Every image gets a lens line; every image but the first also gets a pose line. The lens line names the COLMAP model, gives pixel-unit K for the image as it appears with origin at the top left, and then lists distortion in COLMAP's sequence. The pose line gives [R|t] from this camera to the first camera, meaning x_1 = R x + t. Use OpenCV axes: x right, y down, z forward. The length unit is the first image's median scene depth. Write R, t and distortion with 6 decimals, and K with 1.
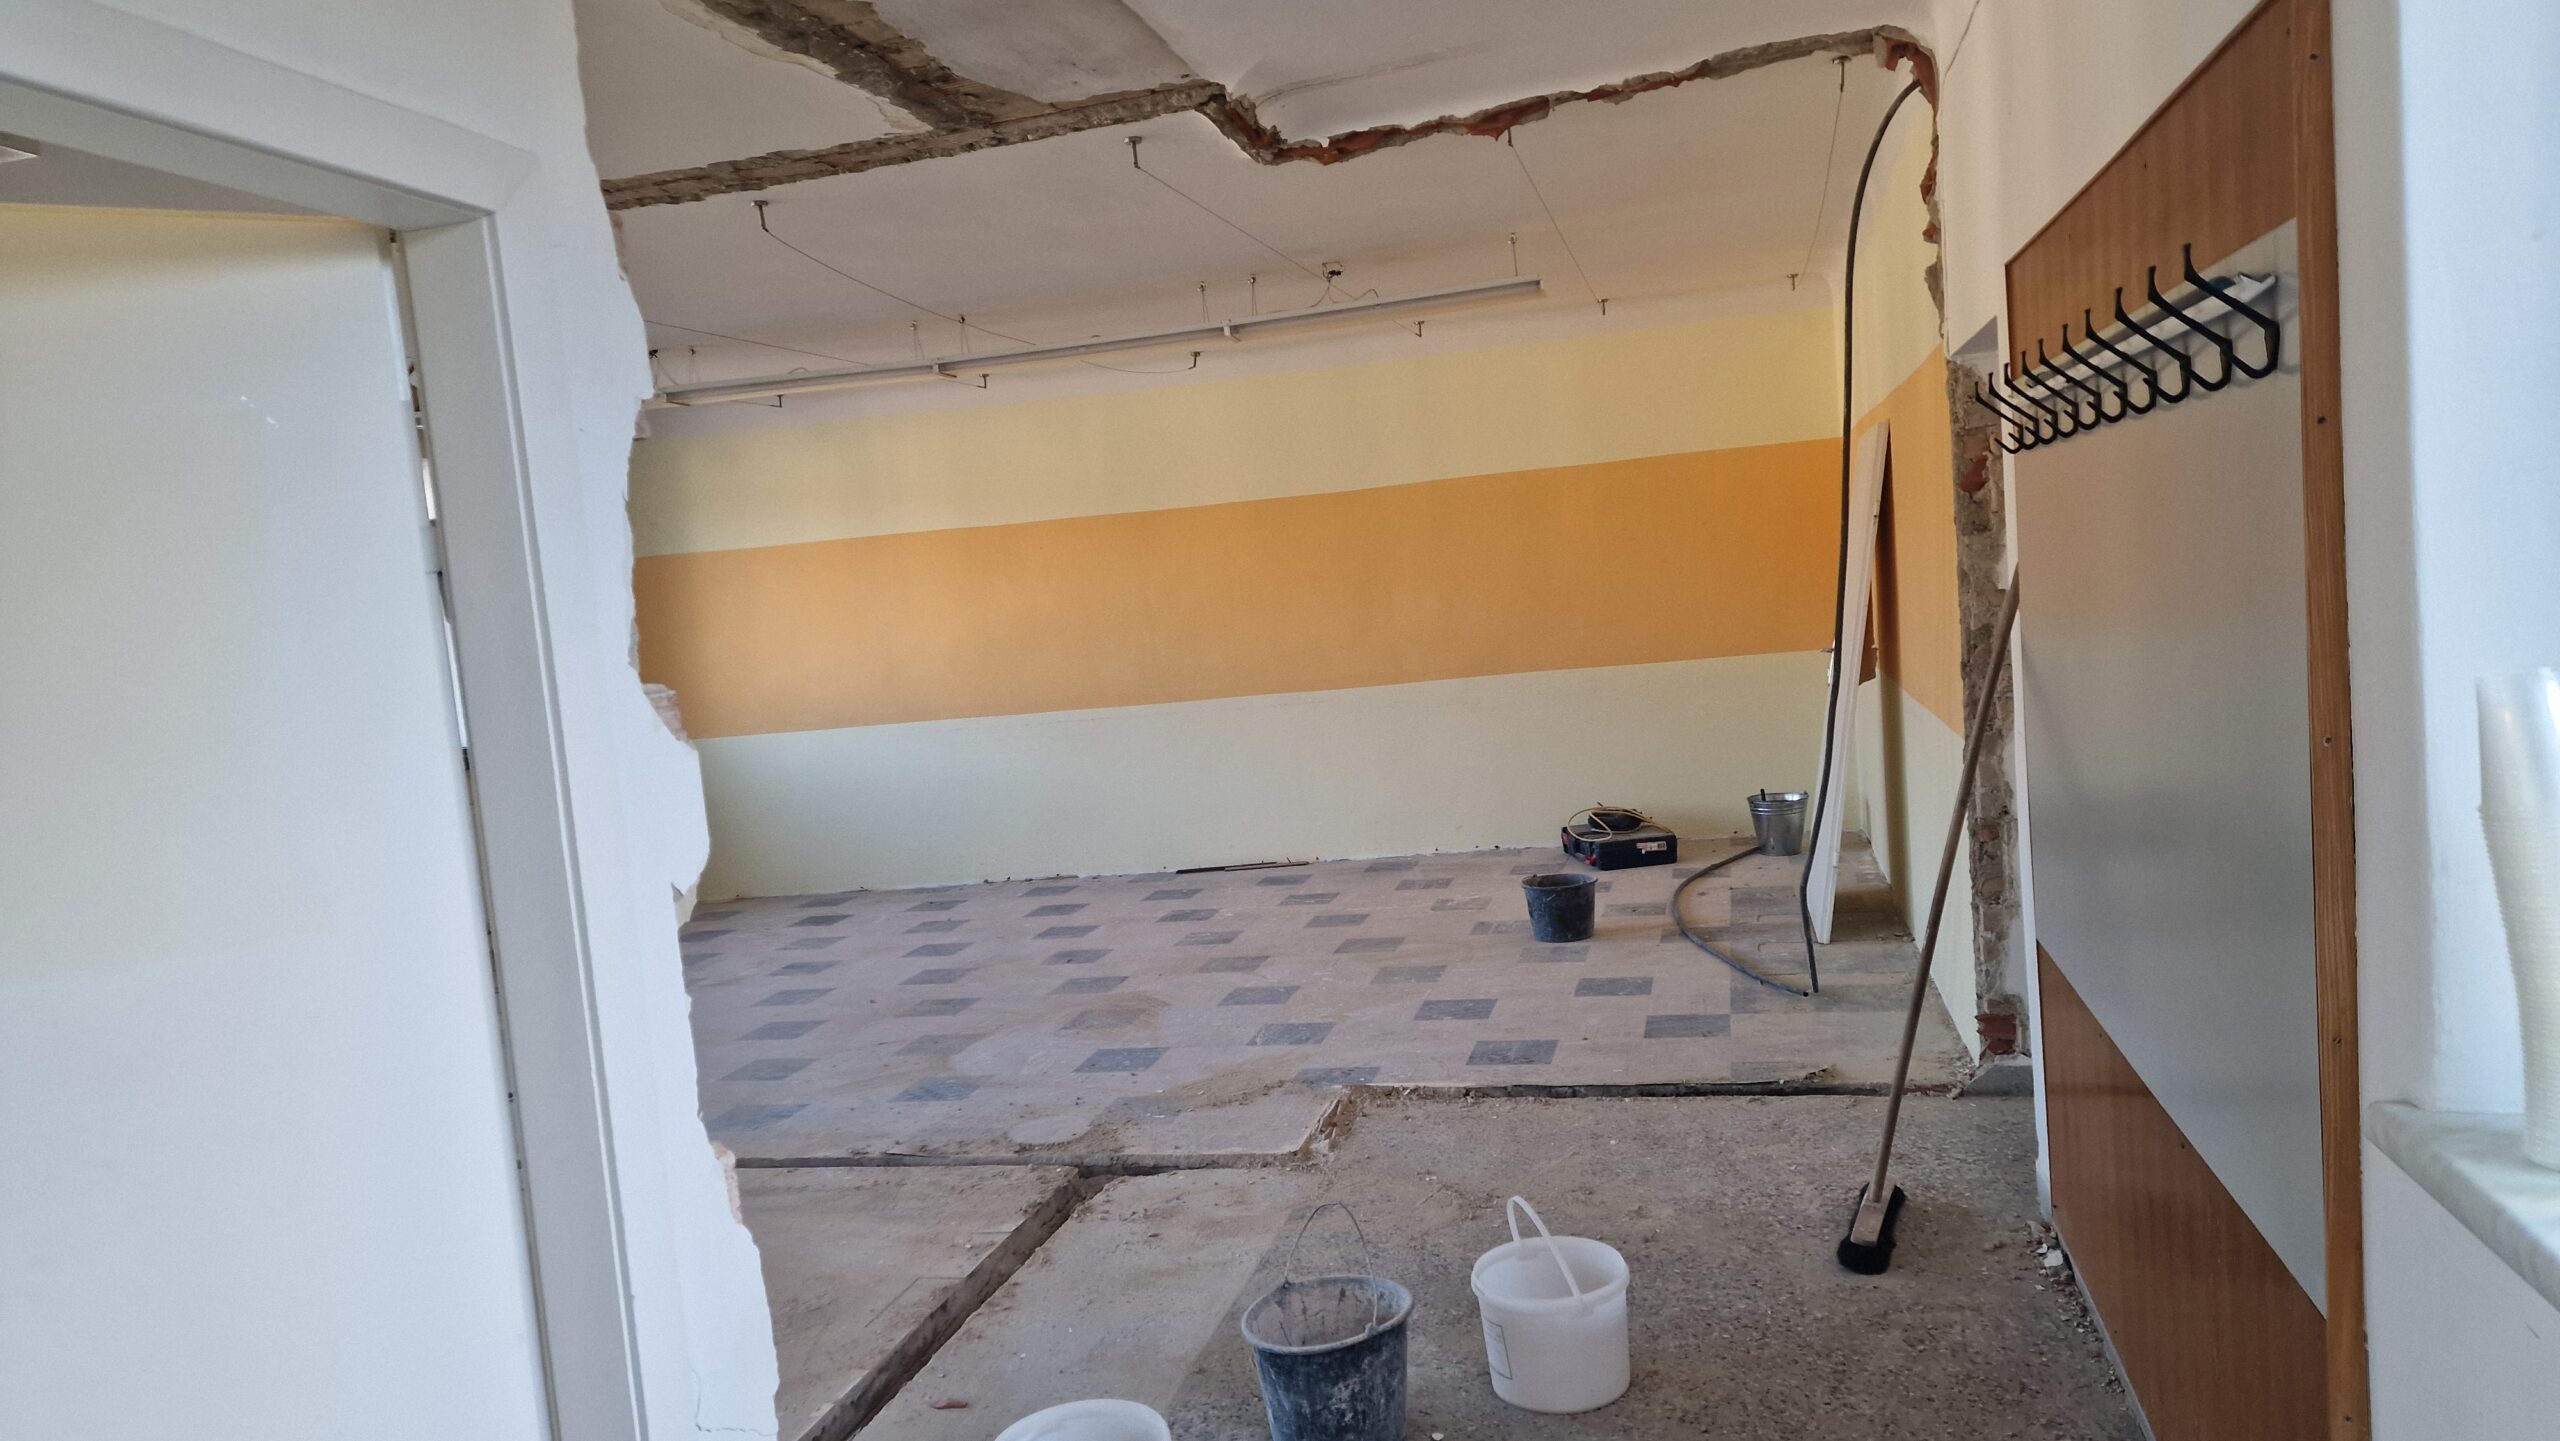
lens RADIAL K [[1700.4, 0, 1287.9], [0, 1700.4, 737.4], [0, 0, 1]] dist [0.083888, -0.080725]
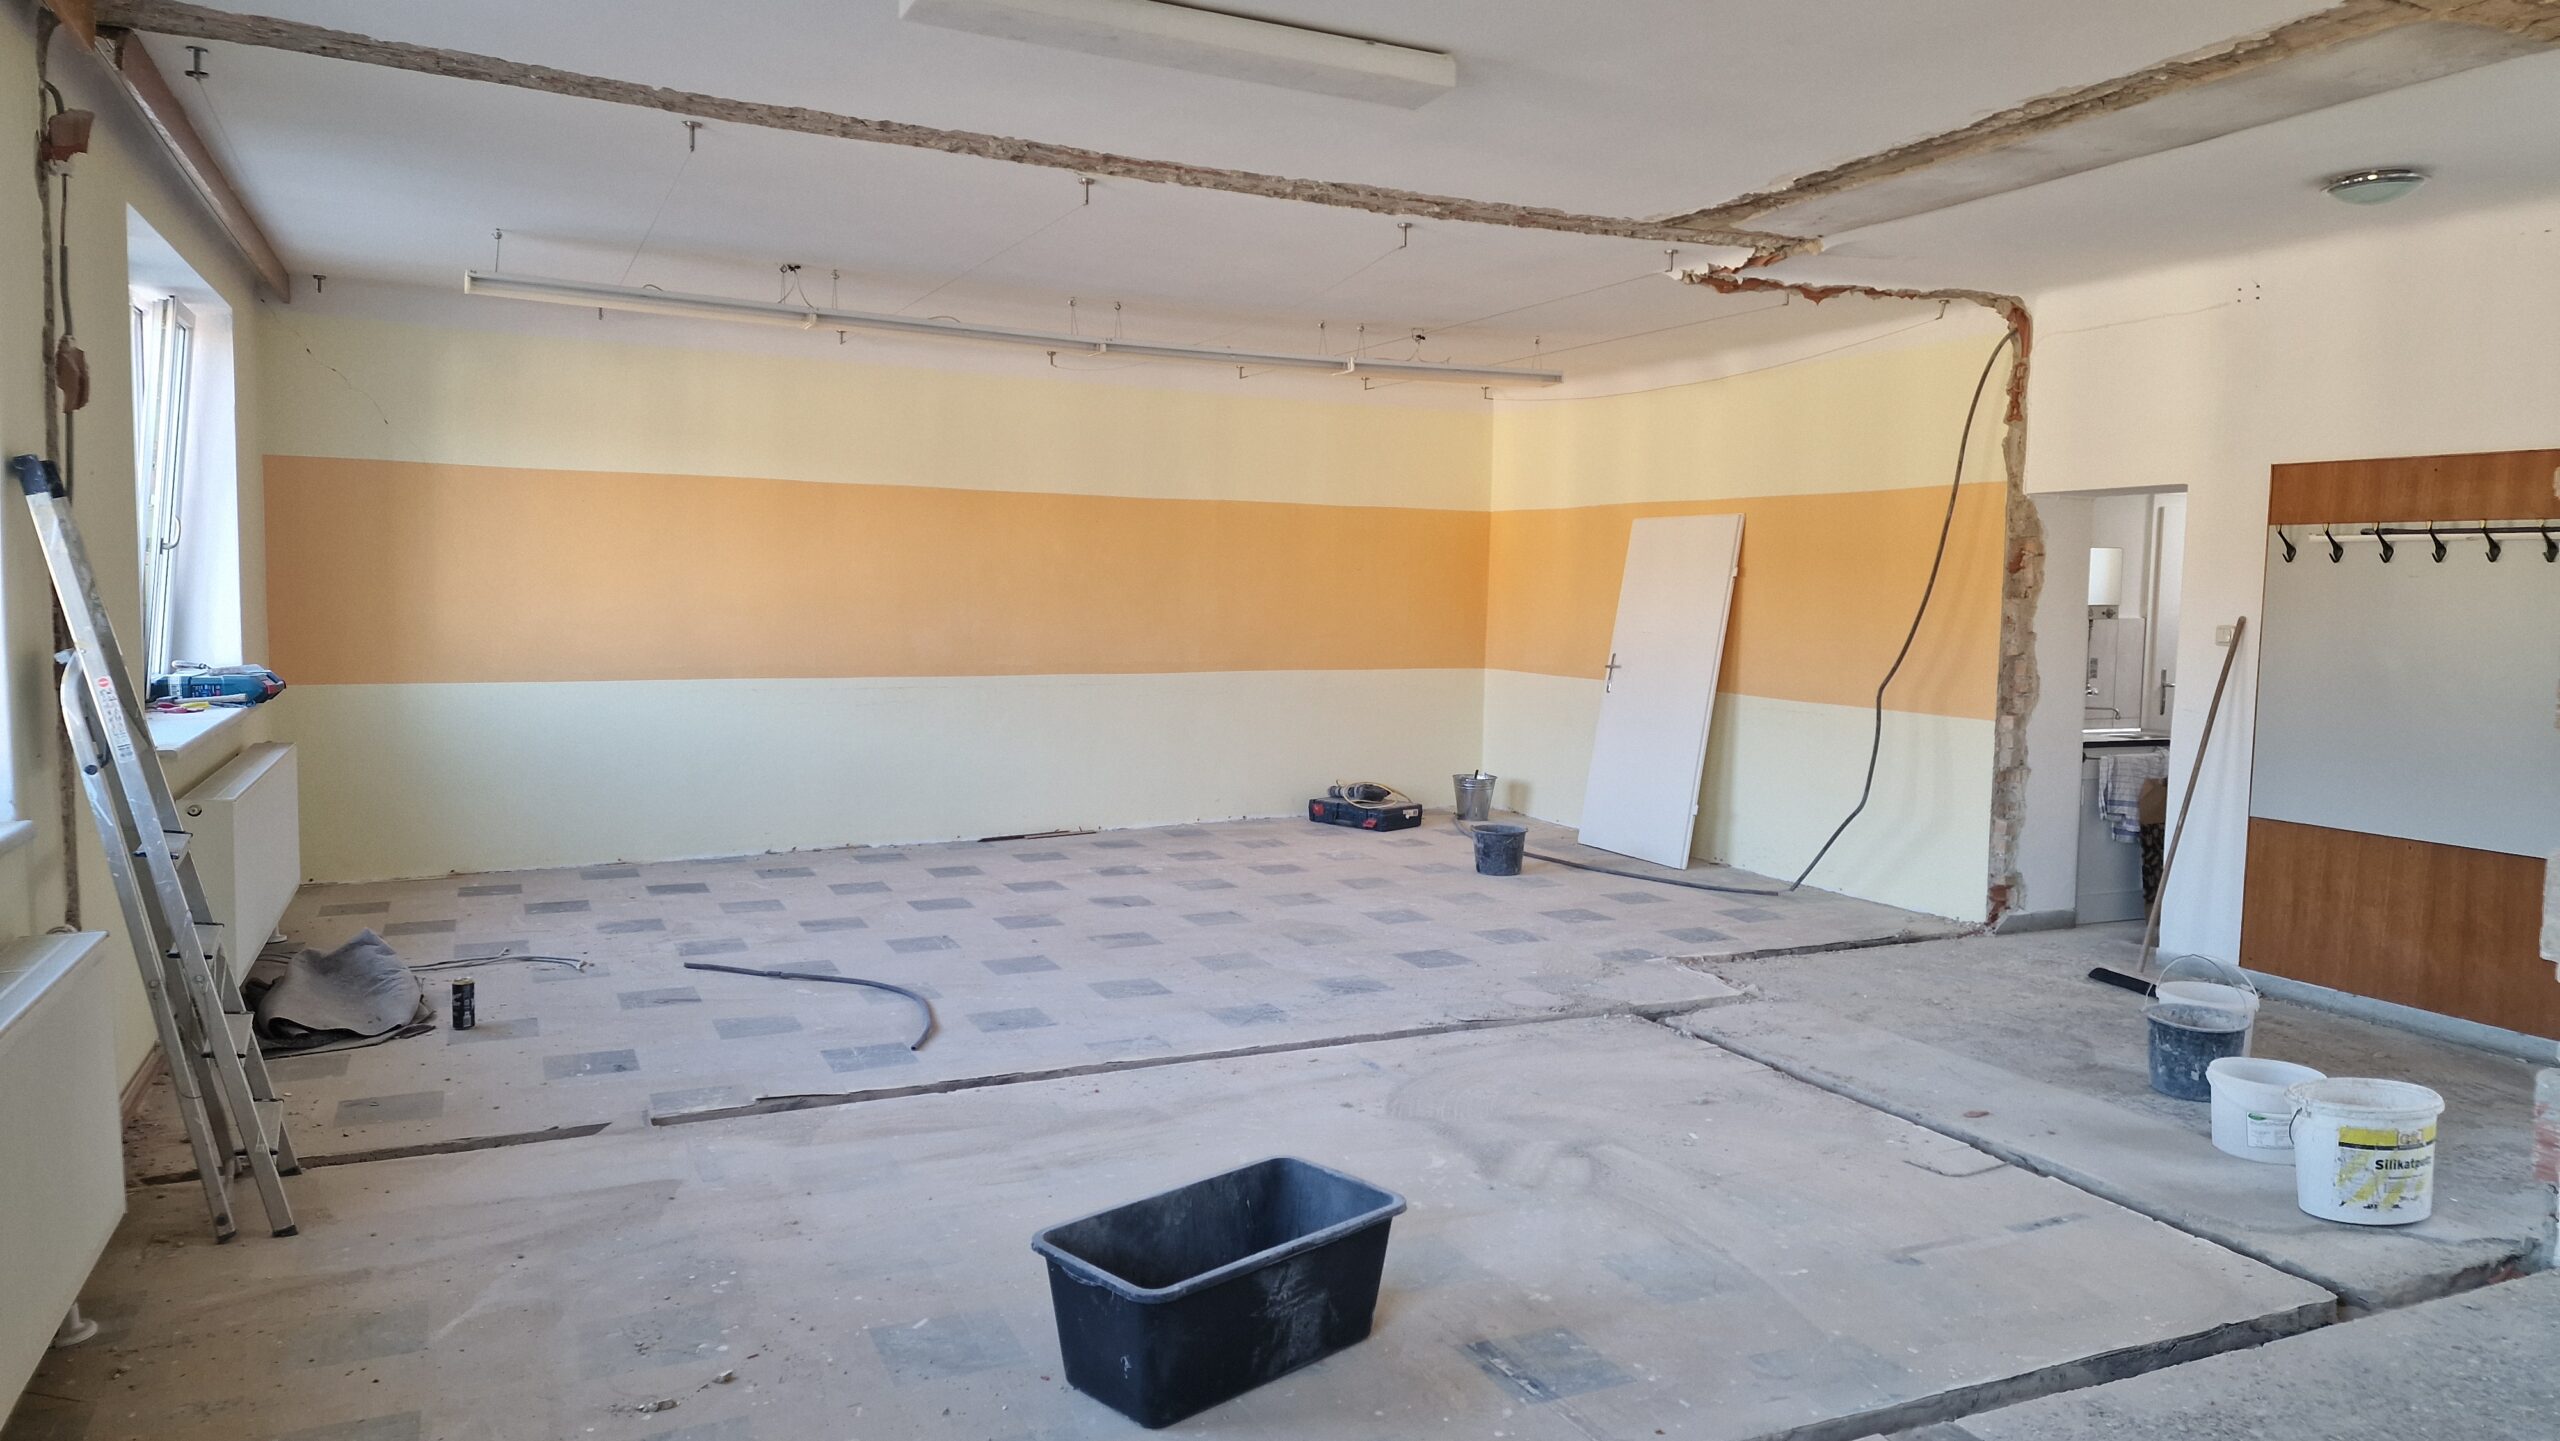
lens RADIAL K [[1700.4, 0, 1298.6], [0, 1700.4, 706.6], [0, 0, 1]] dist [0.083888, -0.080725]
pose [[0.759875, 0.053334, 0.647878, -0.613736], [-0.027277, 0.998367, -0.050194, 0.046152], [-0.649497, 0.020469, 0.760088, 0.085372]]
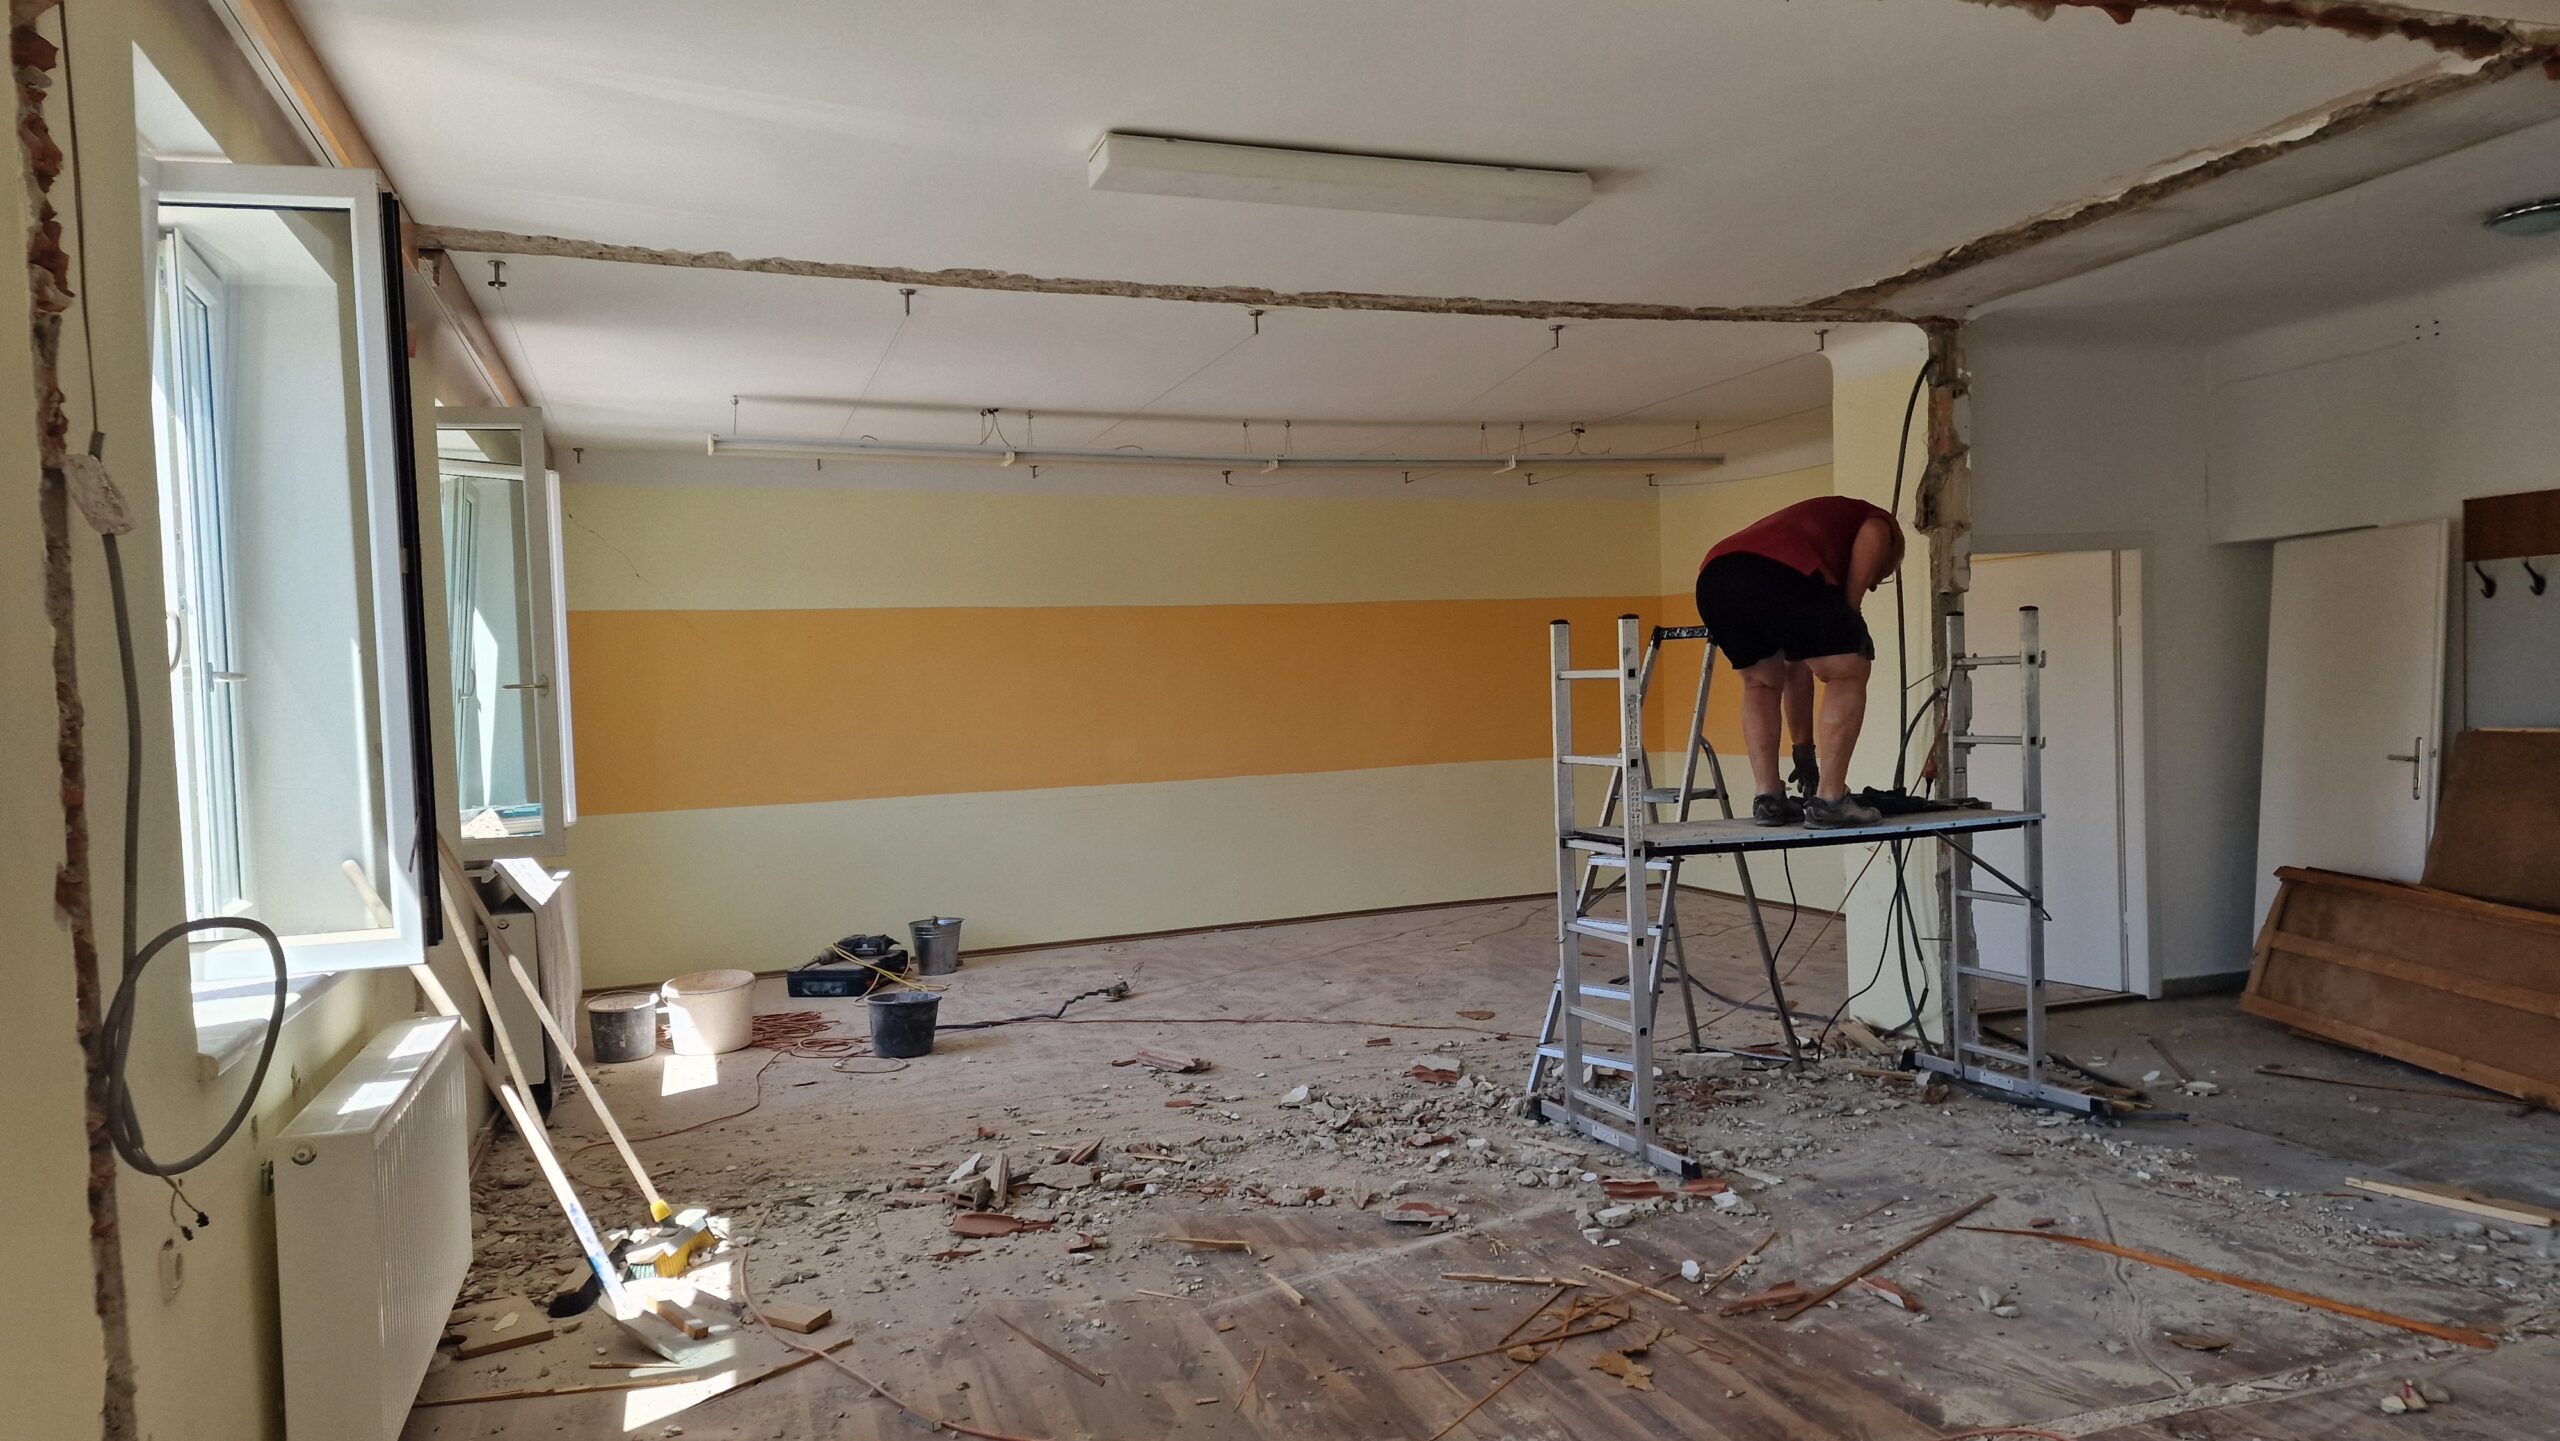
lens RADIAL K [[1700.4, 0, 1281.5], [0, 1700.4, 748.6], [0, 0, 1]] dist [0.083888, -0.080725]
pose [[0.831867, 0.037805, 0.553687, -0.635505], [0.011333, 0.996312, -0.085054, 0.054518], [-0.554860, 0.077028, 0.828370, 0.056406]]
